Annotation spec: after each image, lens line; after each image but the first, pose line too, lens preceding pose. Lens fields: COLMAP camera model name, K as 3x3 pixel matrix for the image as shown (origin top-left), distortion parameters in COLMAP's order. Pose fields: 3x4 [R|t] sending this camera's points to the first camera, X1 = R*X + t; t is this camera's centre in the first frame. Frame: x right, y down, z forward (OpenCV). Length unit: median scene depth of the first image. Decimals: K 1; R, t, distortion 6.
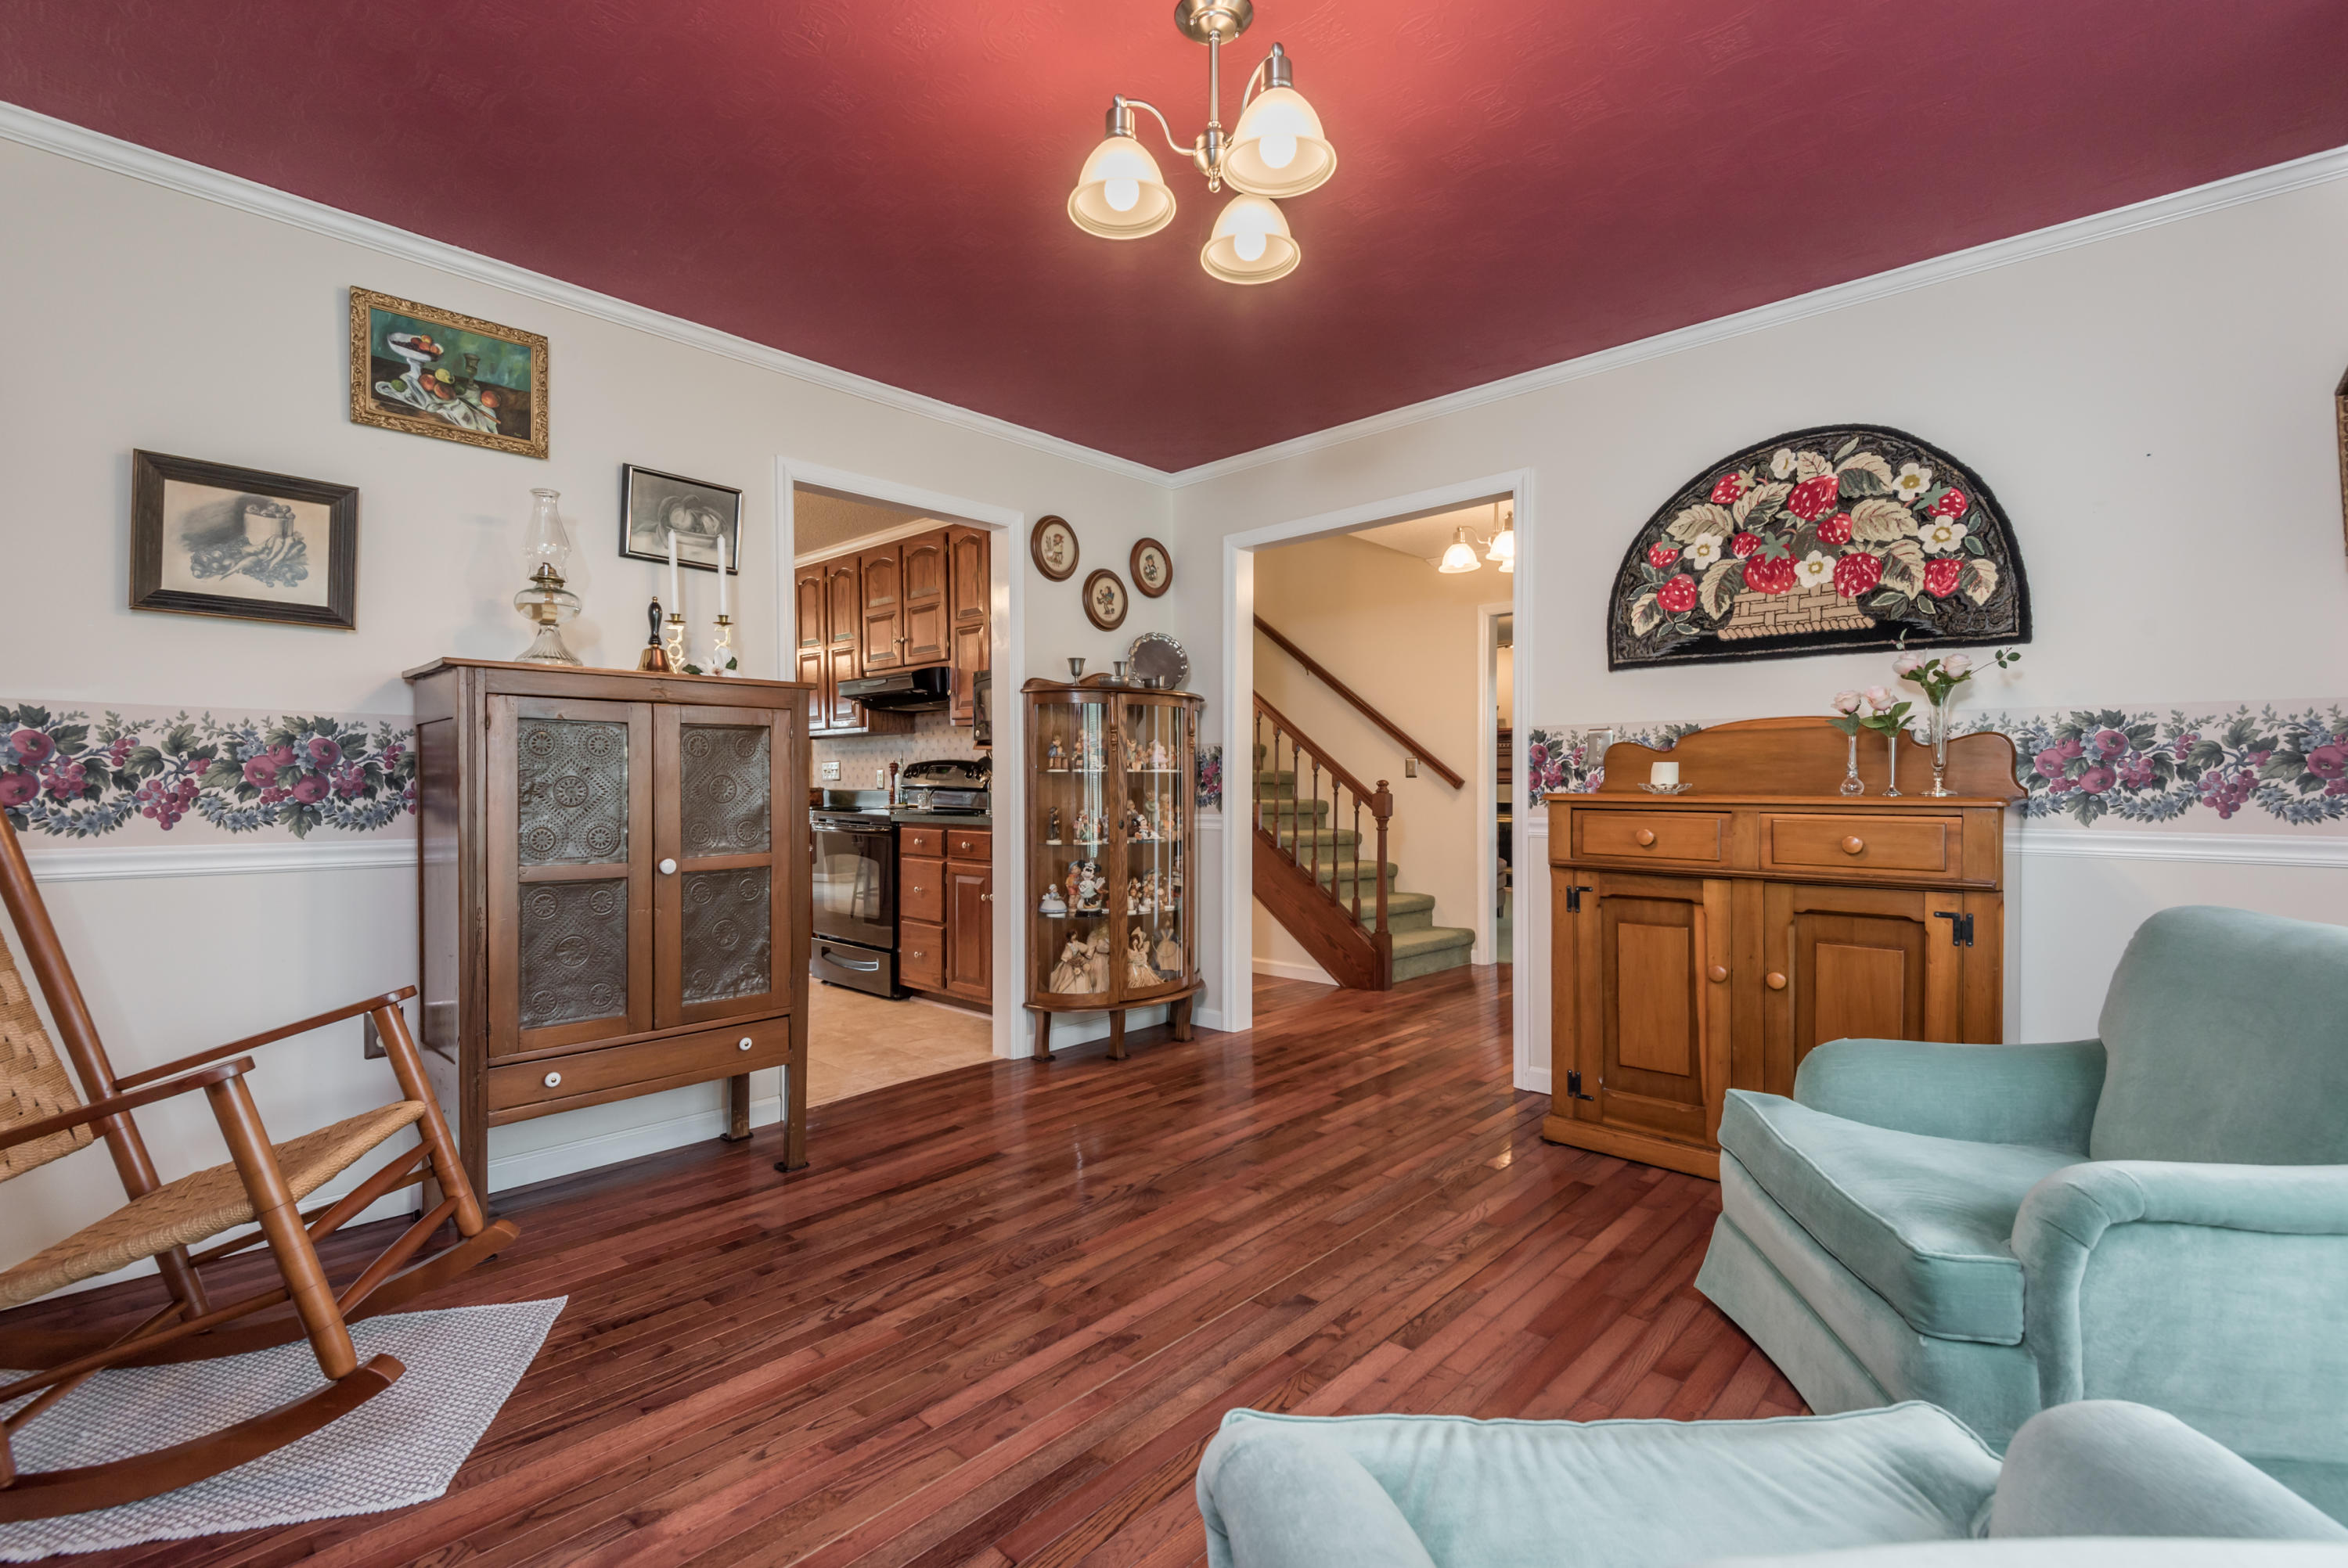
lens RADIAL K [[1009.3, 0, 1174.0], [0, 1009.3, 784.0], [0, 0, 1]] dist [-0.000369, -0.000048]
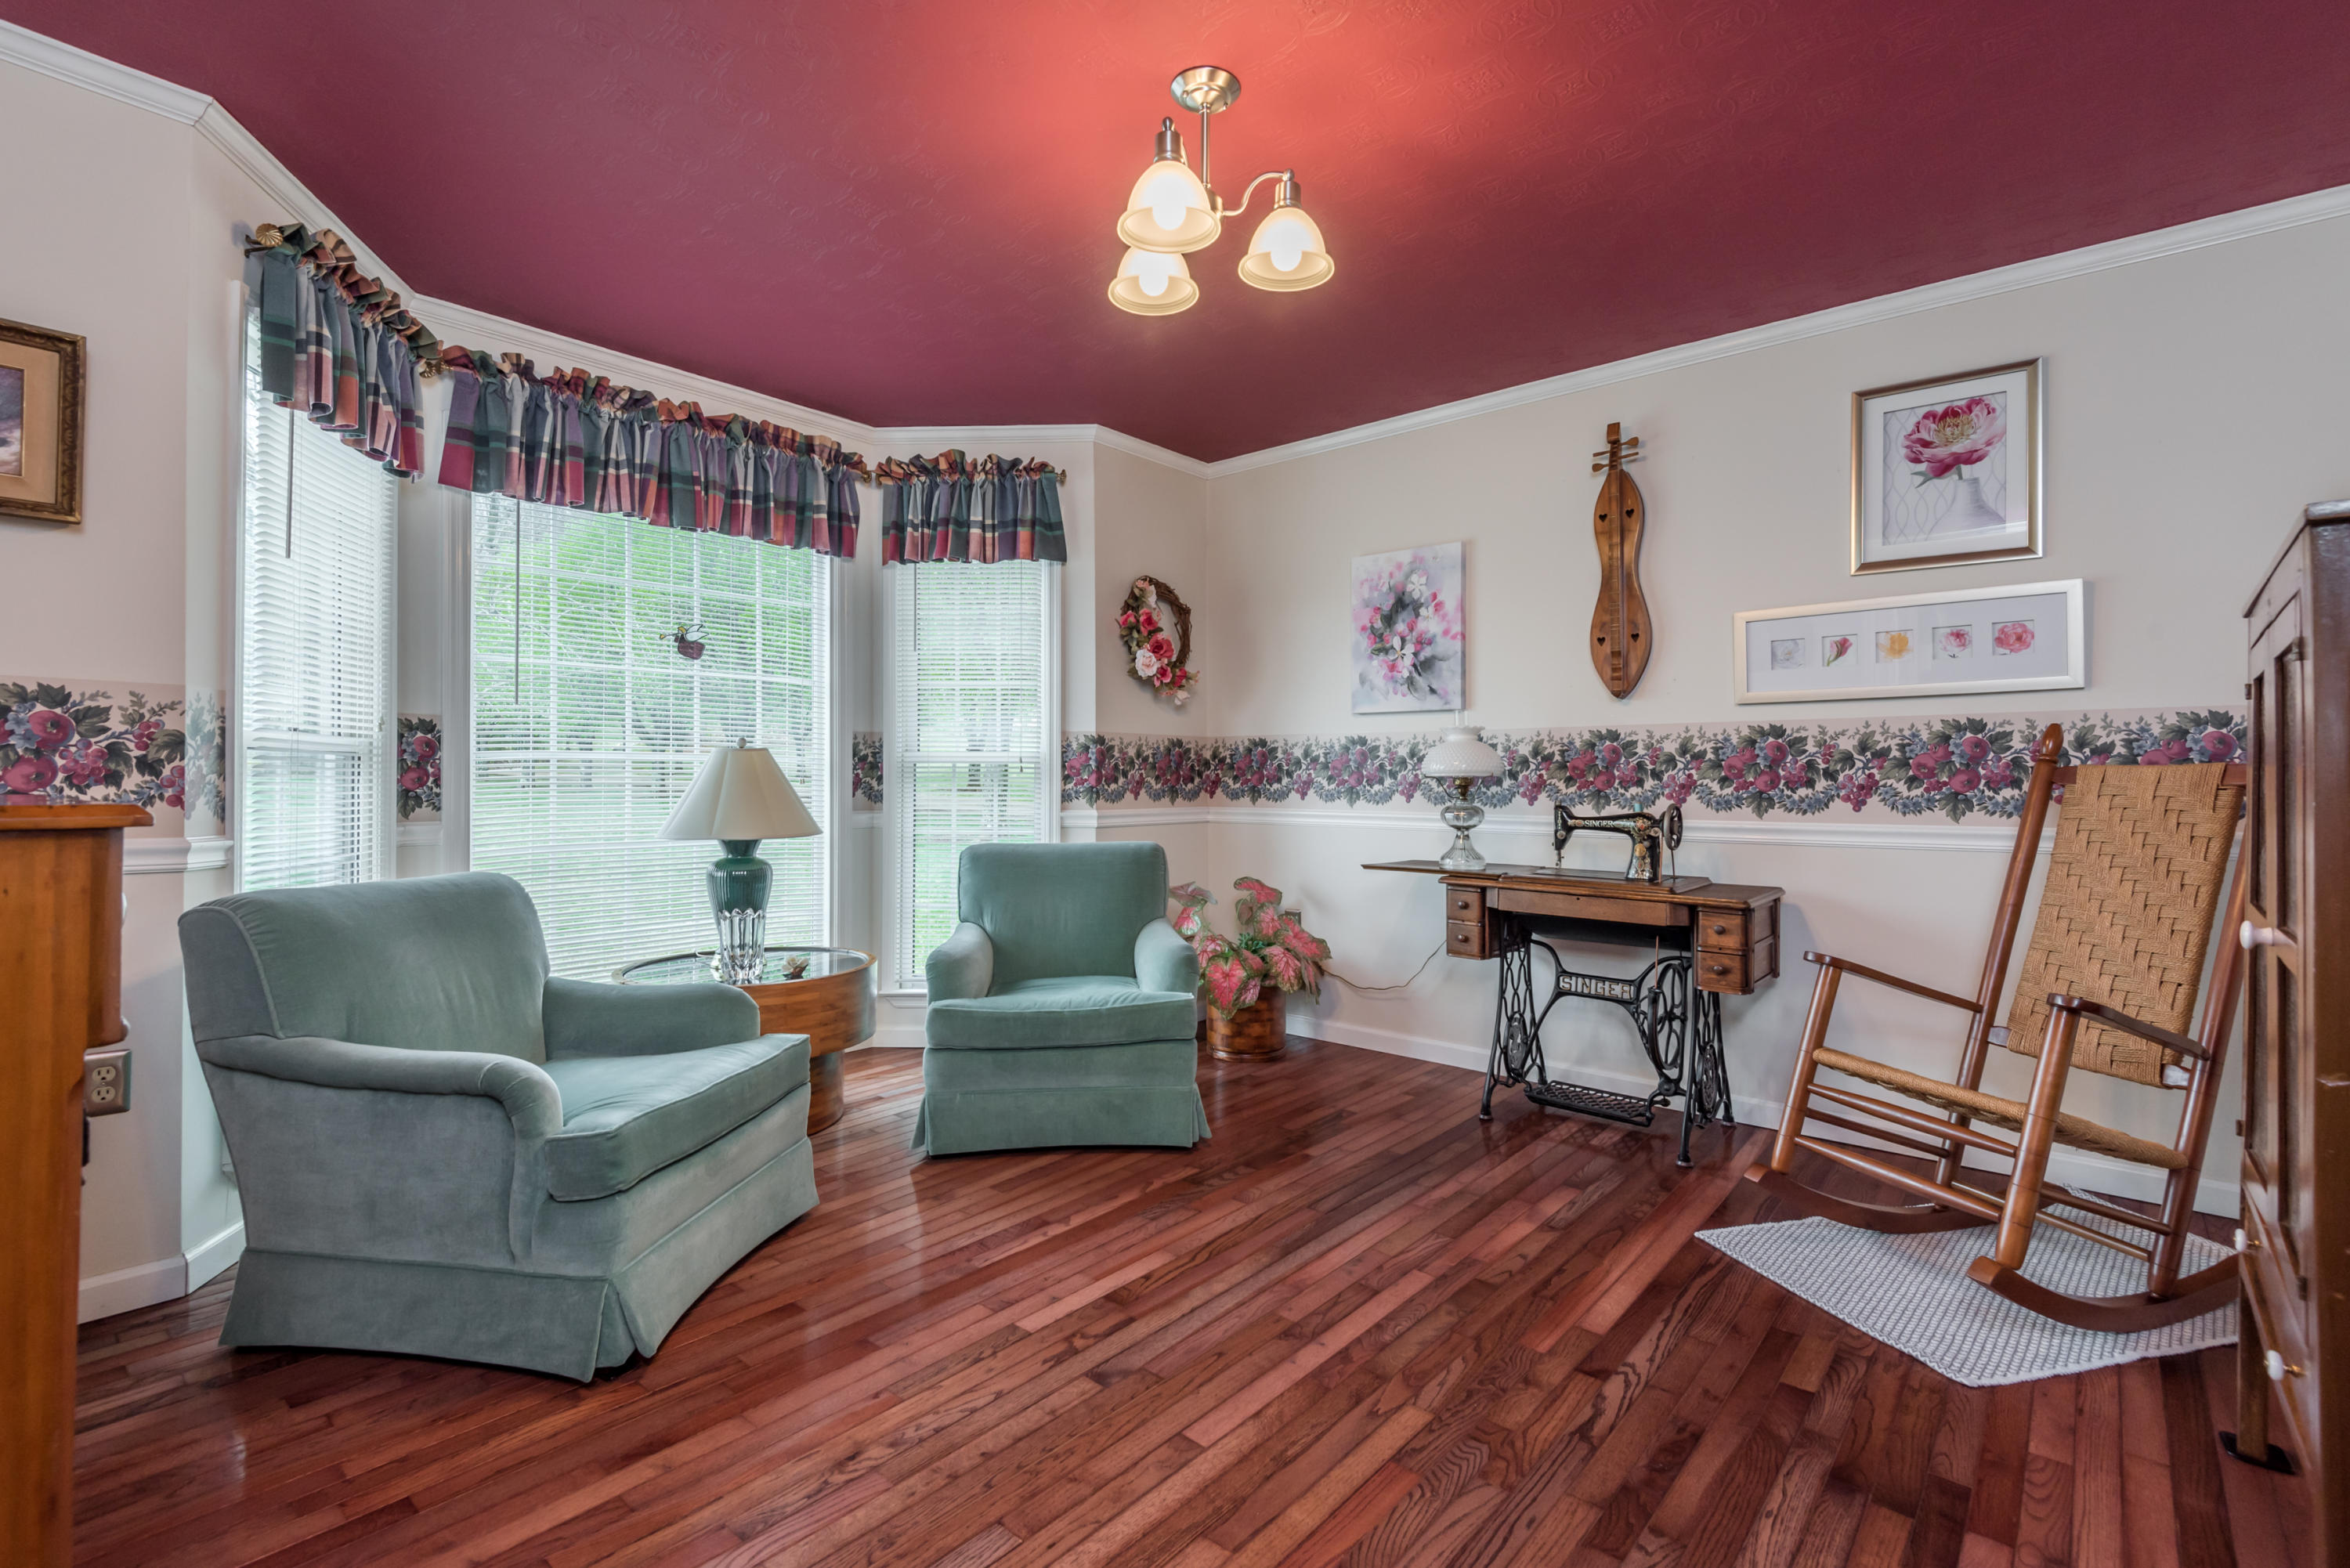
lens RADIAL K [[1060.2, 0, 1175.0], [0, 1060.2, 784.0], [0, 0, 1]] dist [-0.000713, -0.000117]
pose [[-0.999127, 0.000525, -0.041776, 0.114248], [0.000004, 0.999922, 0.012485, -0.007352], [0.041779, 0.012474, -0.999049, 2.094869]]
